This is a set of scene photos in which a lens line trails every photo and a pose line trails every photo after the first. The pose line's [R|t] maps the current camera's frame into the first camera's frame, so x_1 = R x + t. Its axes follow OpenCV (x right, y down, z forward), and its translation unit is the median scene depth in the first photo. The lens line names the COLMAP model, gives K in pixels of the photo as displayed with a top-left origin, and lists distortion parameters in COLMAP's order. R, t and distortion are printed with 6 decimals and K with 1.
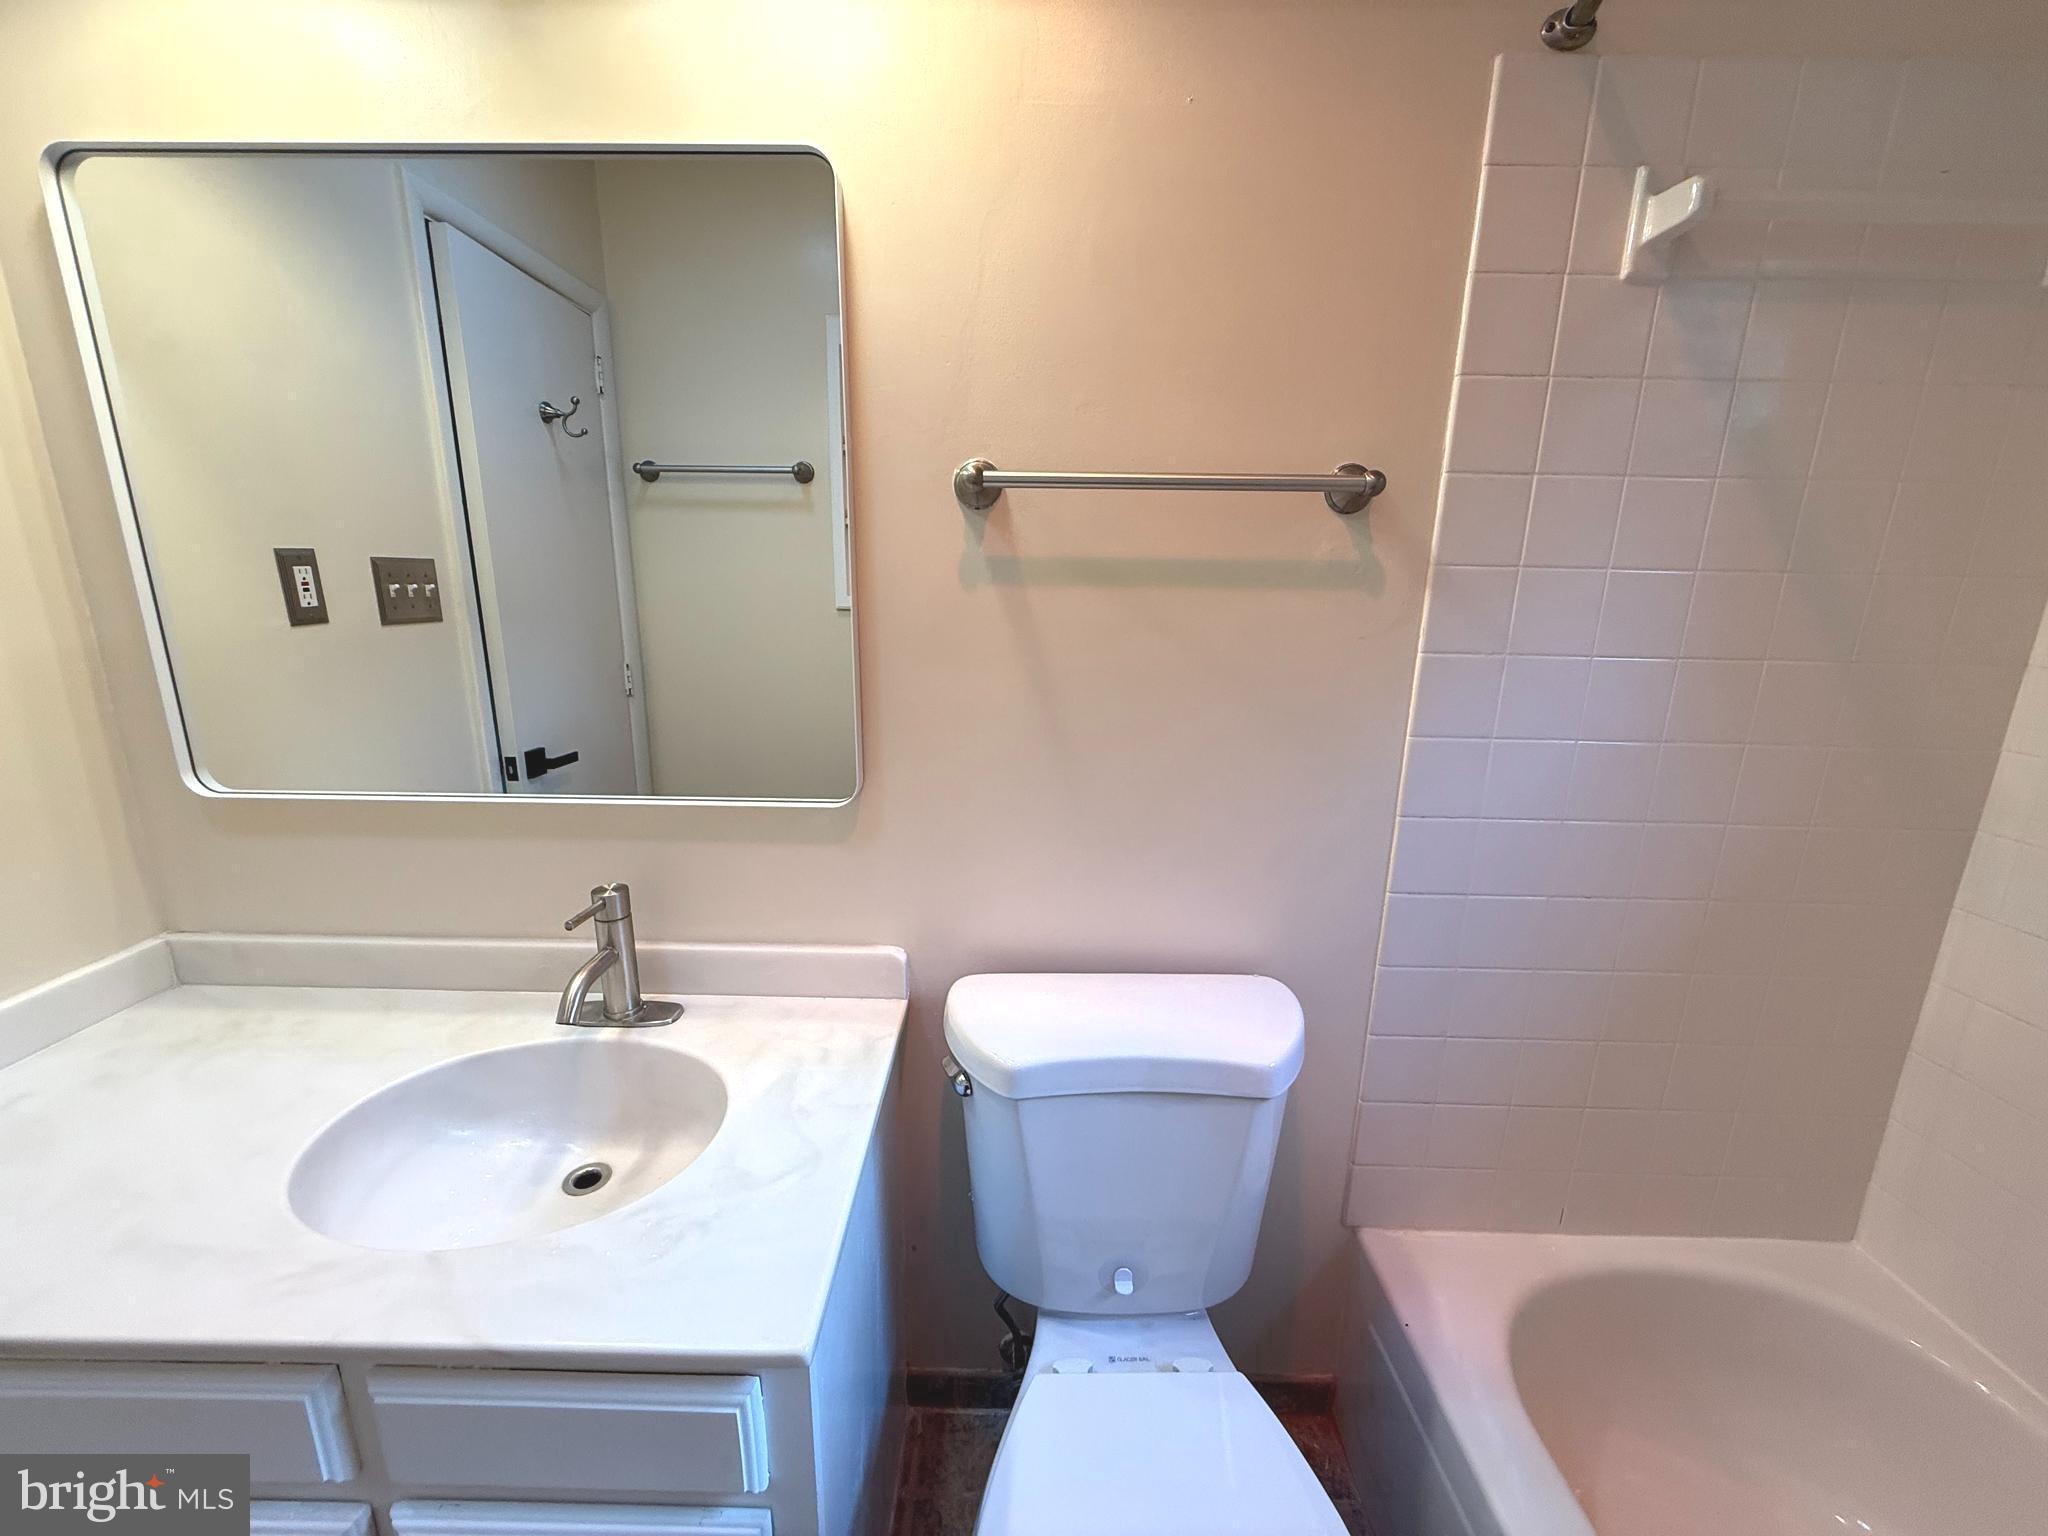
lens RADIAL K [[811.9, 0, 1020.7], [0, 811.9, 768.1], [0, 0, 1]] dist [-0.002638, 0.000048]
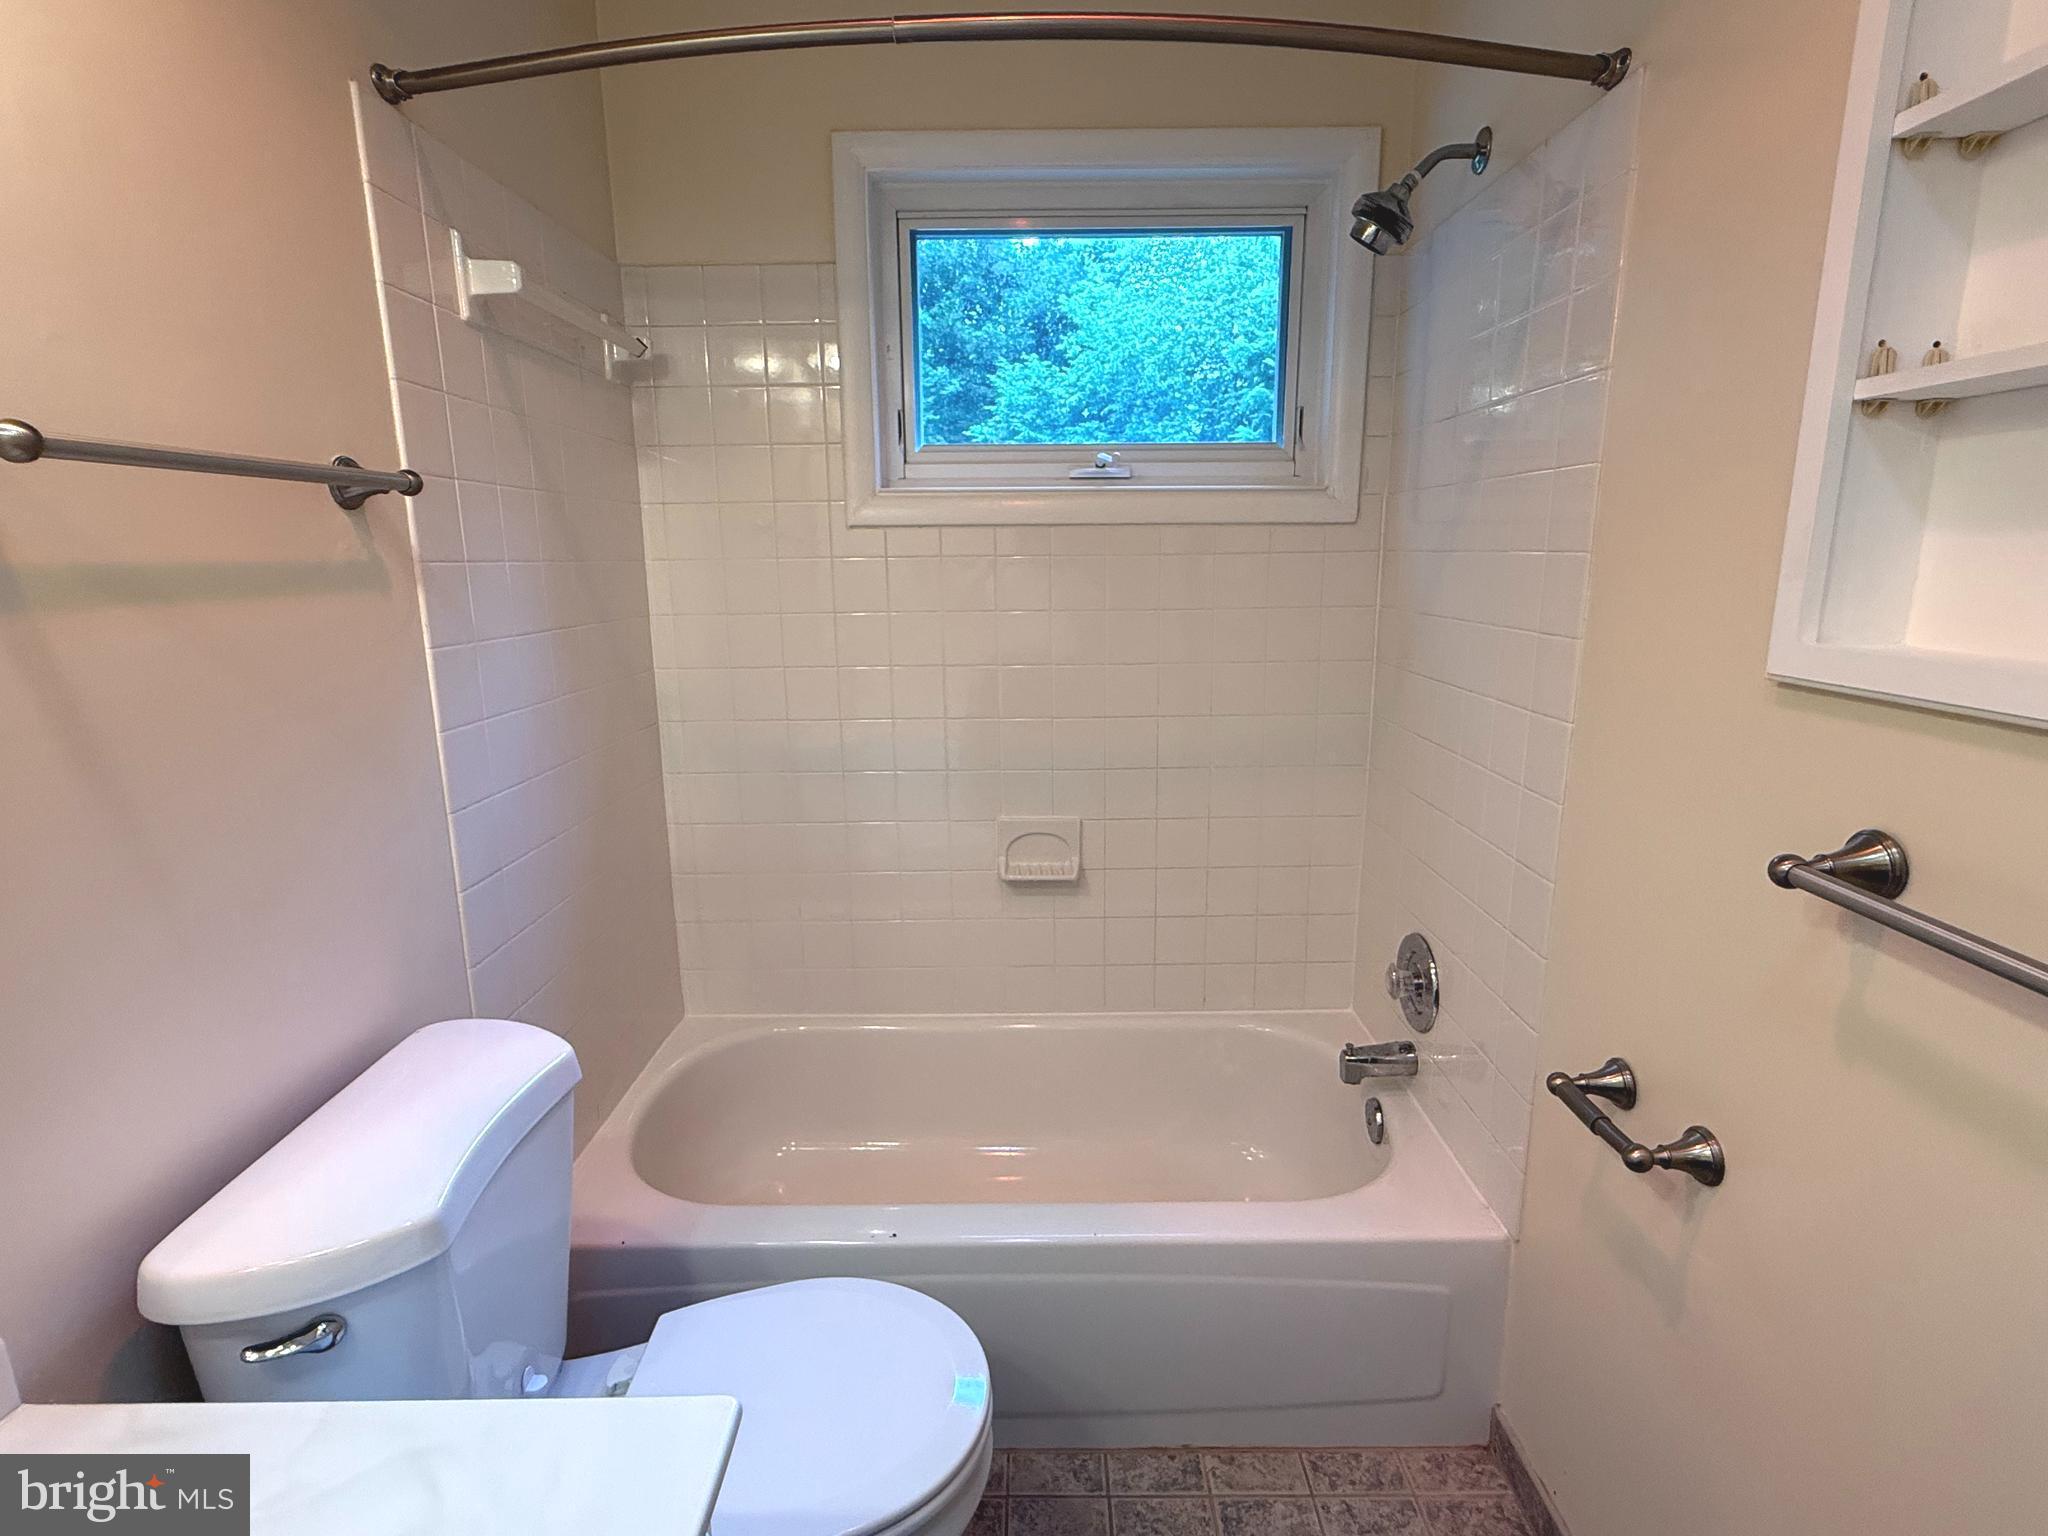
lens RADIAL K [[1014.1, 0, 1023.7], [0, 1014.1, 767.6], [0, 0, 1]] dist [0.000665, 0.000152]
pose [[-0.012243, -0.221825, 0.975010, -0.800890], [0.243843, 0.944983, 0.218055, -0.100958], [-0.969737, 0.240419, 0.042521, 0.278810]]
